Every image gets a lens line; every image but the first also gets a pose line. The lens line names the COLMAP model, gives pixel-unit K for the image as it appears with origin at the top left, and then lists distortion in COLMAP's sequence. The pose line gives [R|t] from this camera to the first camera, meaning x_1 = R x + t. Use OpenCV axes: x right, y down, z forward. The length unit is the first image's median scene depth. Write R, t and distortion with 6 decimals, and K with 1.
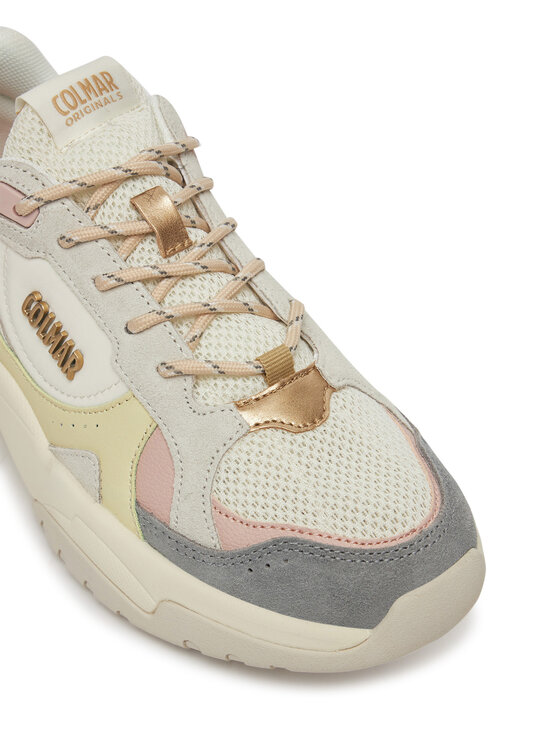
lens RADIAL K [[1436.9, 0, 280.8], [0, 1436.9, 373.5], [0, 0, 1]] dist [-0.043968, 0.000000]
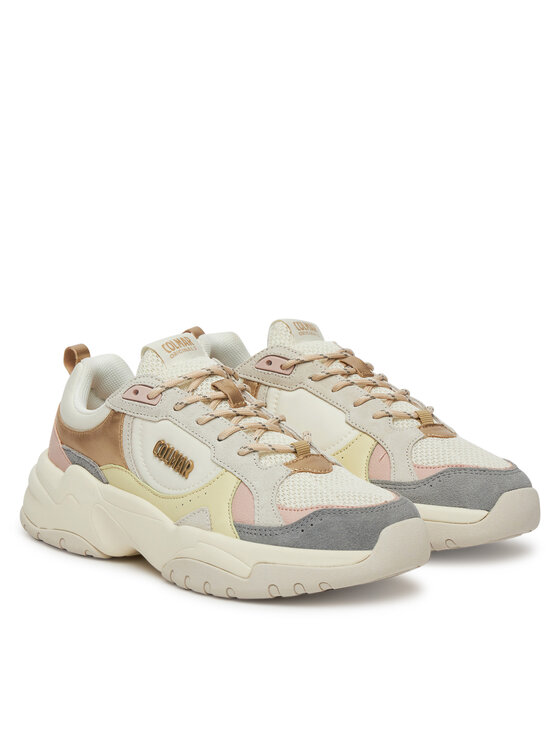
lens RADIAL K [[2040.4, 0, 279.3], [0, 2040.4, 372.6], [0, 0, 1]] dist [0.454195, 0.000000]
pose [[0.992464, -0.068389, 0.101678, -0.289934], [0.108527, 0.875856, -0.470210, 1.135503], [-0.056898, 0.477701, 0.876678, -1.350054]]
